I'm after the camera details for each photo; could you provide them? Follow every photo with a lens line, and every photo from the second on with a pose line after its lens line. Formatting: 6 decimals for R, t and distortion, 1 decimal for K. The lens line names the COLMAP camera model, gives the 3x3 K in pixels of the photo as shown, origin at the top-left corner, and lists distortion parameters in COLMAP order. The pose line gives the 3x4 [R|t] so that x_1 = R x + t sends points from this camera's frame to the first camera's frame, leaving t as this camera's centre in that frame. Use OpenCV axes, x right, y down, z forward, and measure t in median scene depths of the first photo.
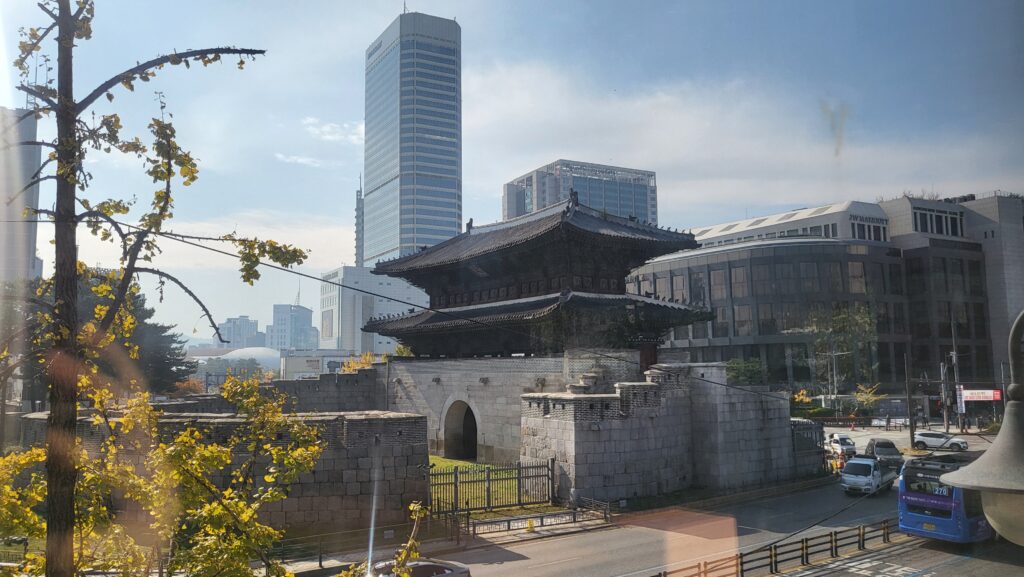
lens RADIAL K [[790.9, 0, 498.5], [0, 790.9, 276.3], [0, 0, 1]] dist [-0.042544, 0.098268]
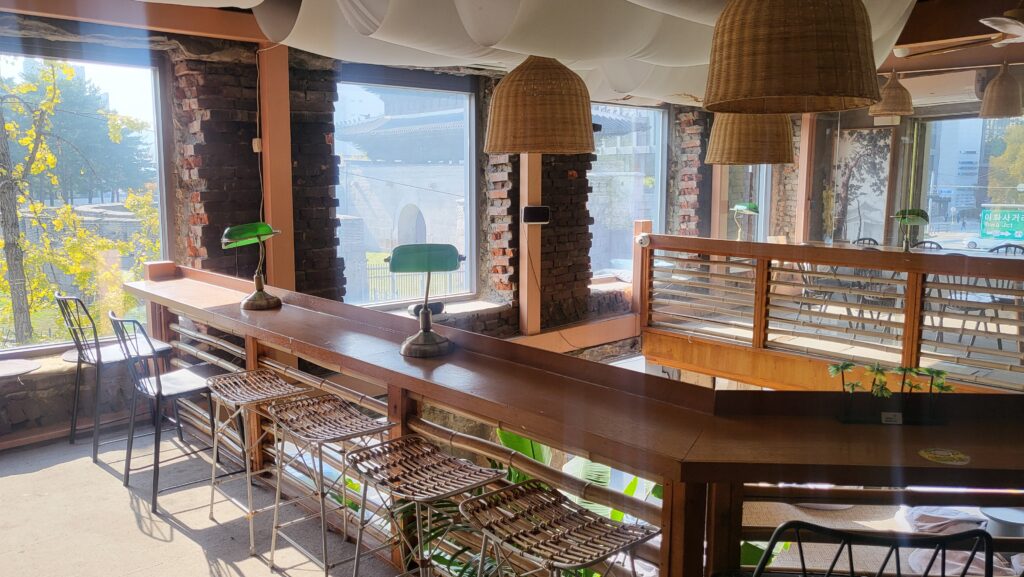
lens RADIAL K [[790.9, 0, 498.5], [0, 790.9, 276.3], [0, 0, 1]] dist [-0.042544, 0.098268]
pose [[0.999629, 0.007912, 0.026077, 0.059616], [-0.014112, 0.968915, 0.246989, -0.018620], [-0.023312, -0.247266, 0.968667, -0.091692]]
